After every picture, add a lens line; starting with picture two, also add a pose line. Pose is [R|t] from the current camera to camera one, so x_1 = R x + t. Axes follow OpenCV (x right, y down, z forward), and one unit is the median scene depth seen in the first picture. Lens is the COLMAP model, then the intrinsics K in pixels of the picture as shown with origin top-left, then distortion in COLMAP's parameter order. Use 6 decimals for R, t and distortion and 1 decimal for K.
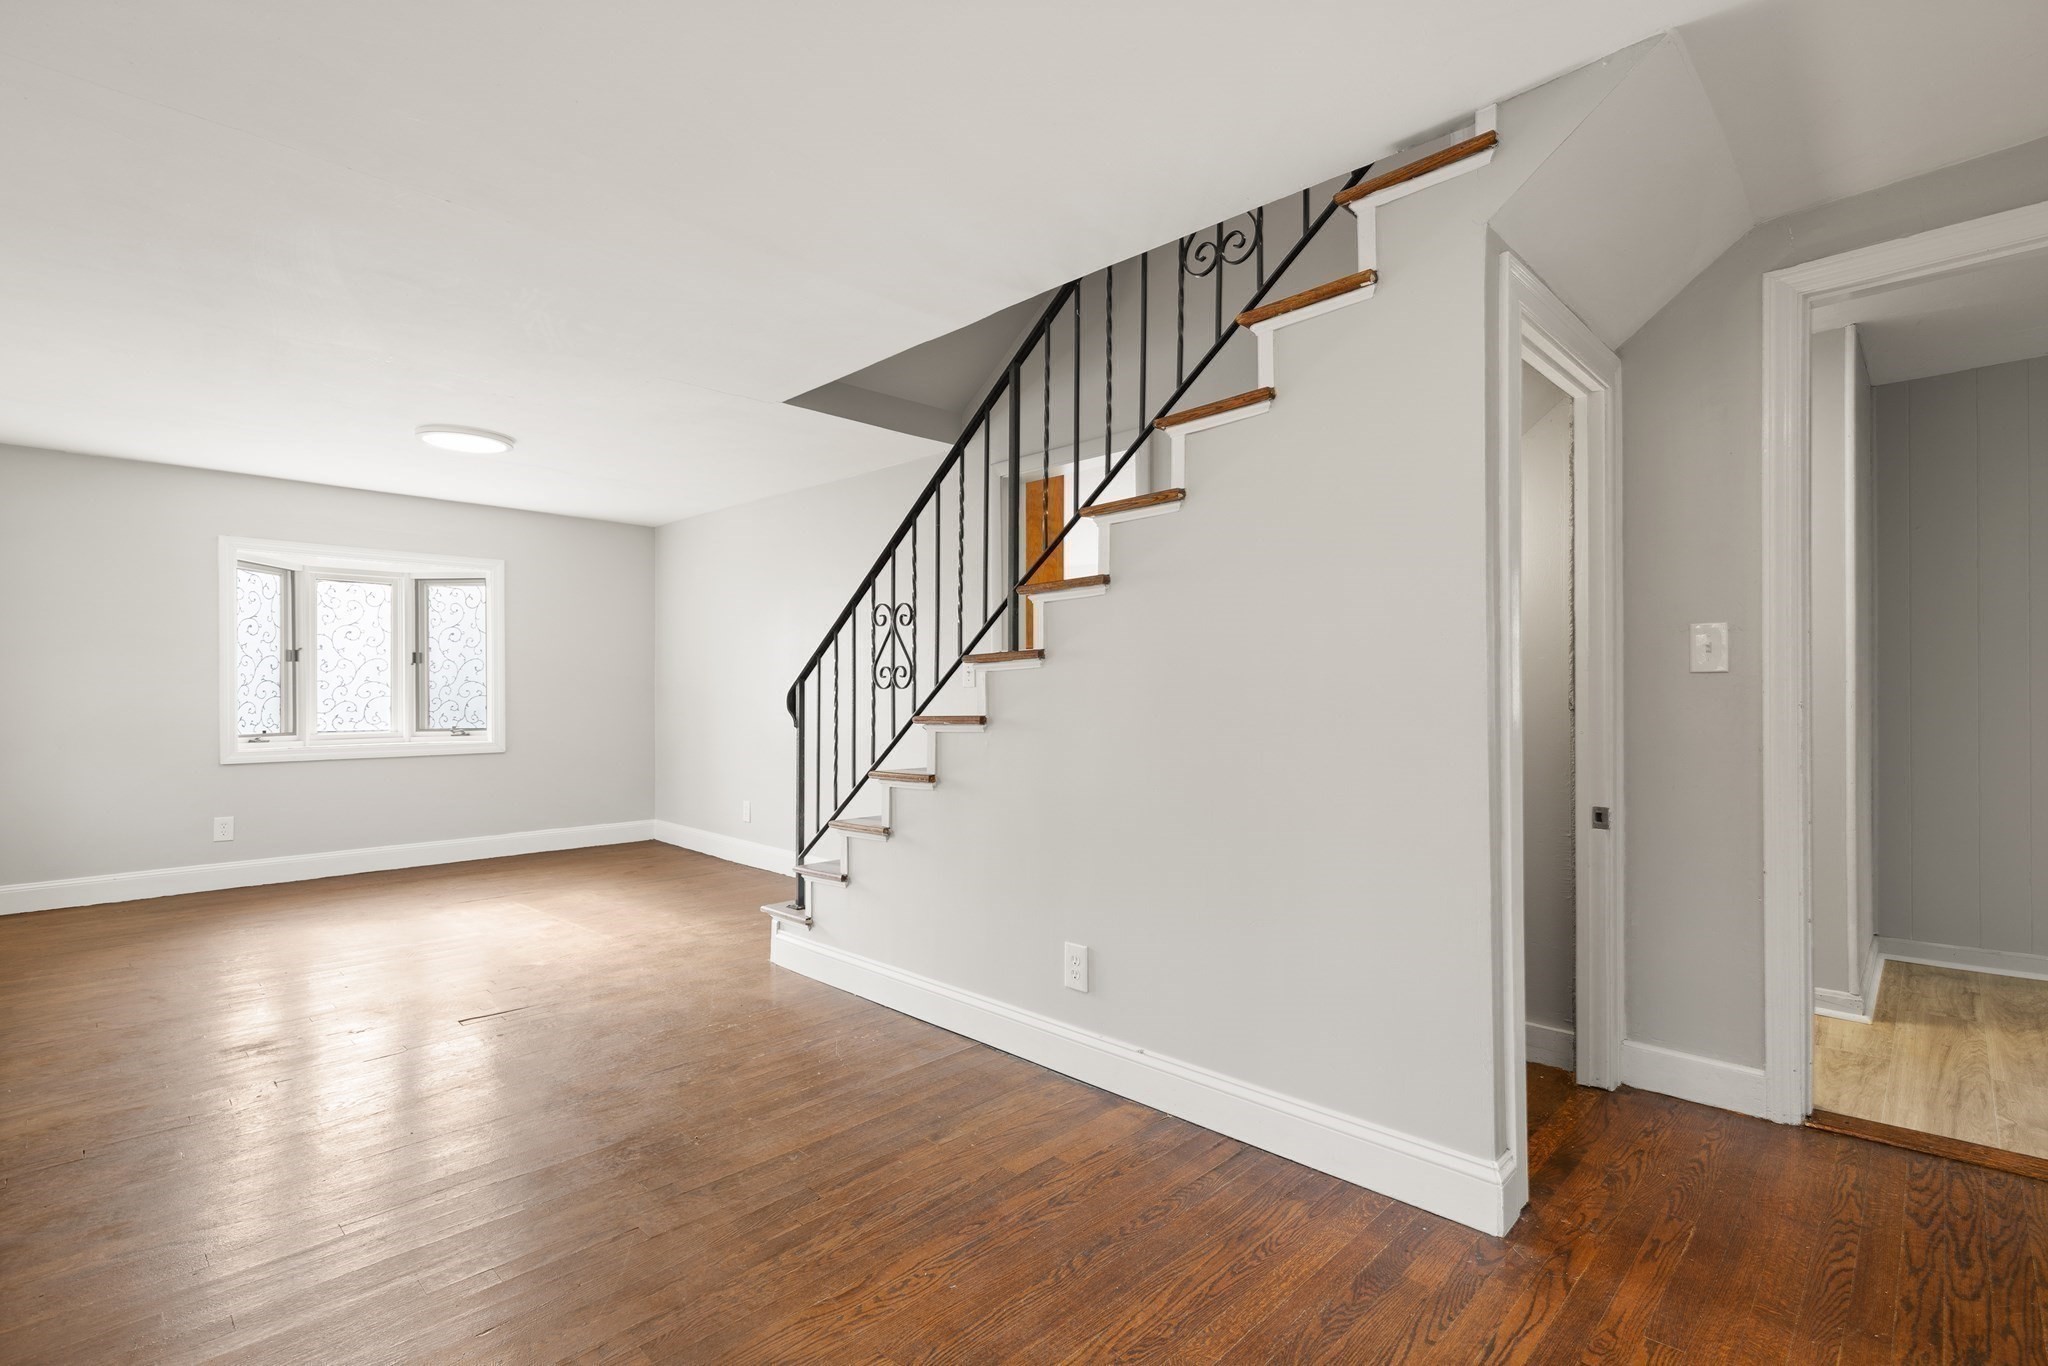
lens RADIAL K [[933.3, 0, 1030.3], [0, 933.3, 692.6], [0, 0, 1]] dist [0.004824, -0.001083]
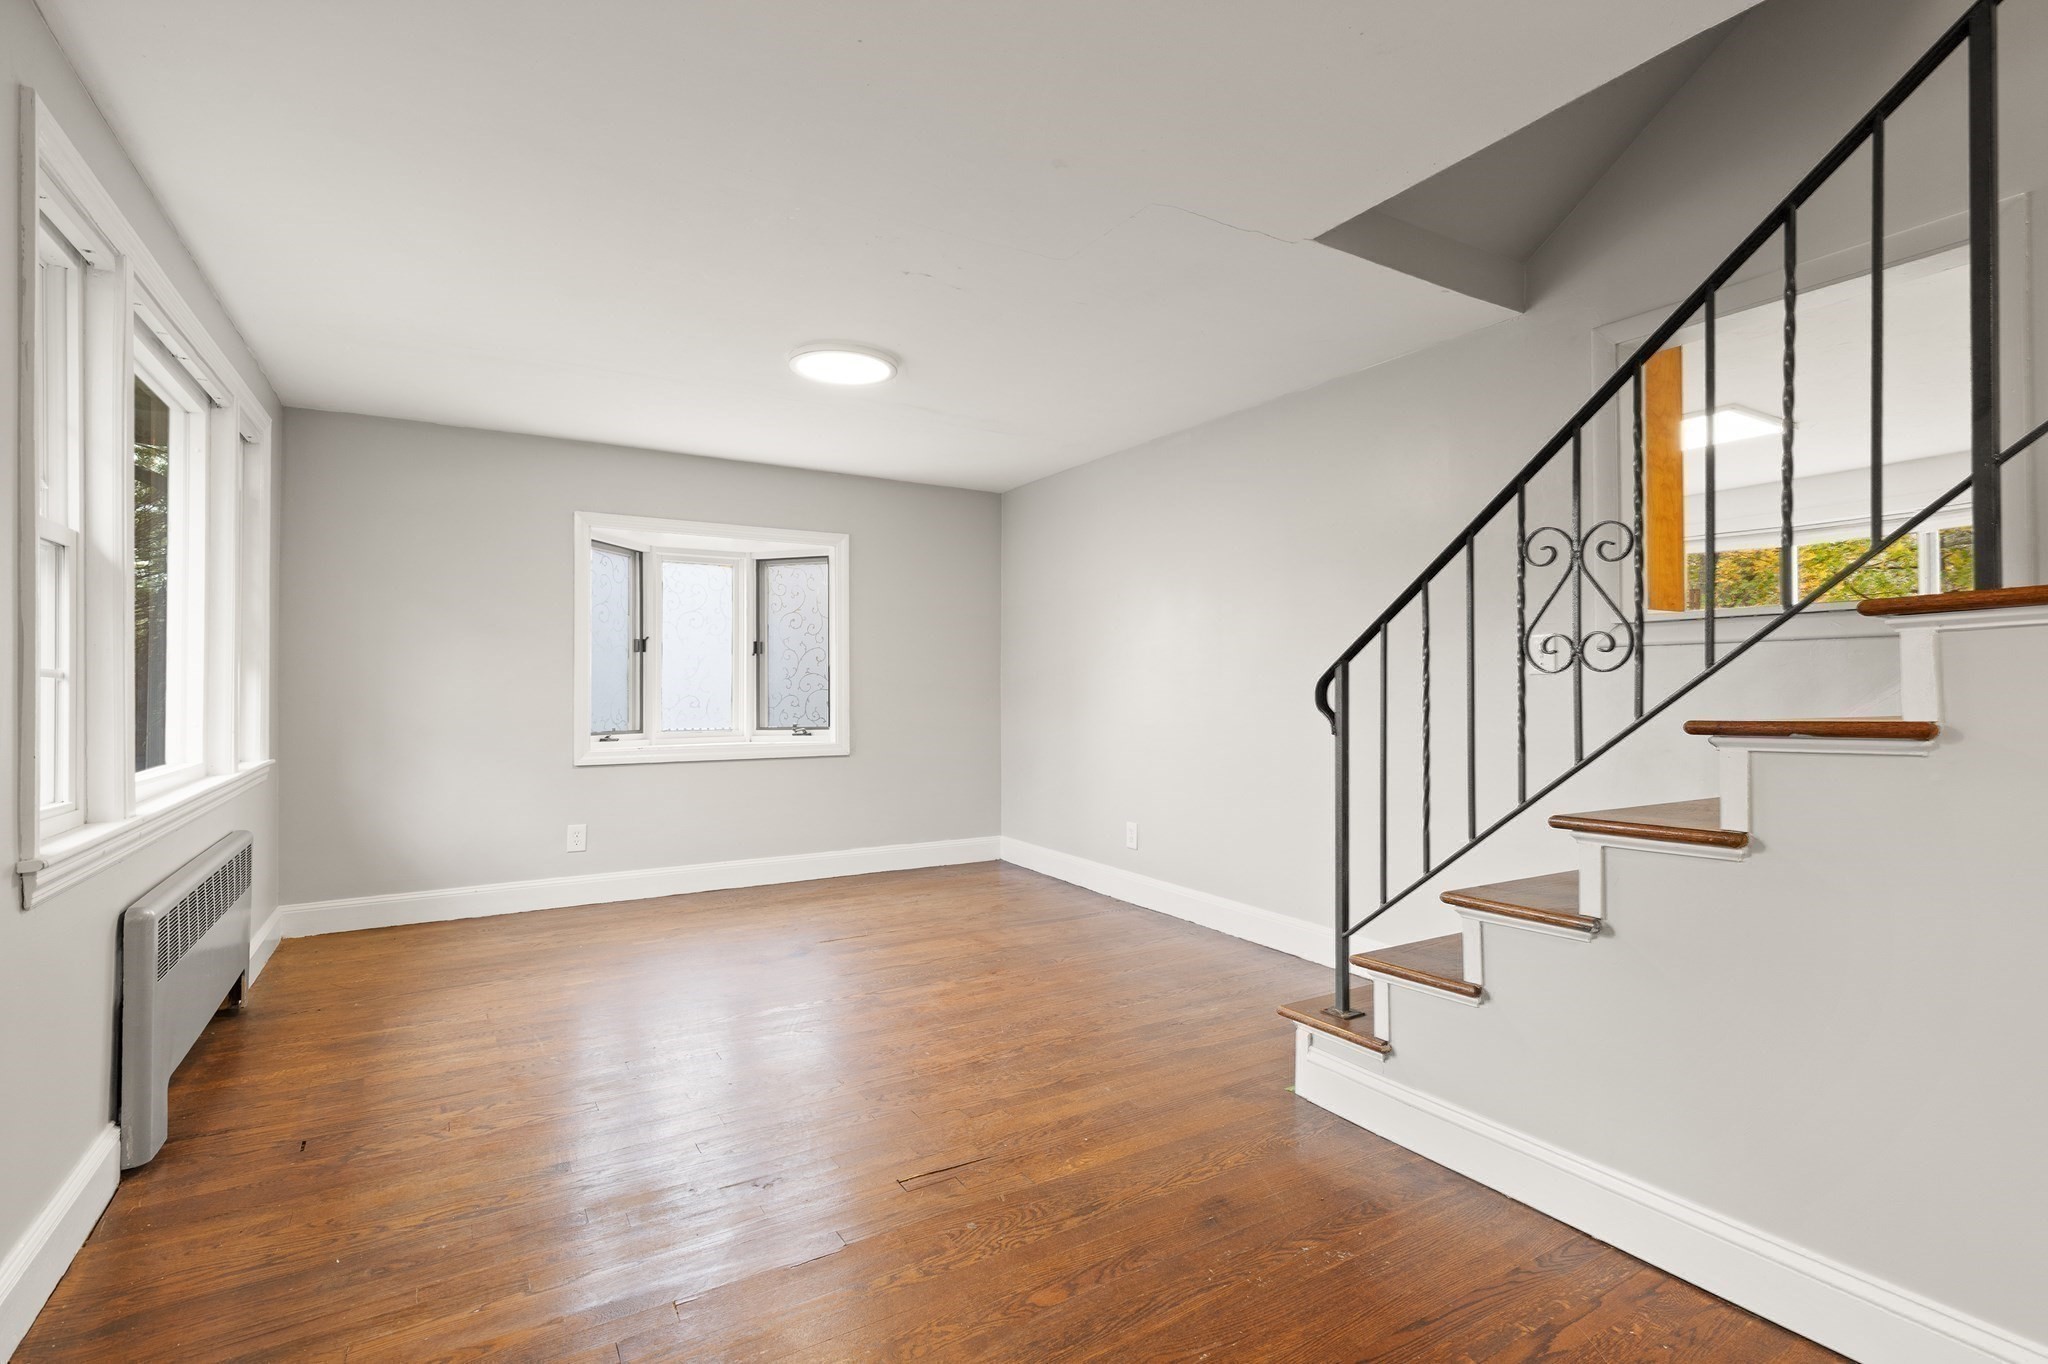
lens RADIAL K [[961.2, 0, 1040.2], [0, 961.2, 680.2], [0, 0, 1]] dist [0.000221, -0.000390]
pose [[0.969018, -0.002609, -0.246975, -0.211270], [0.000066, 0.999947, -0.010304, 0.004455], [0.246989, 0.009969, 0.968967, 0.223916]]
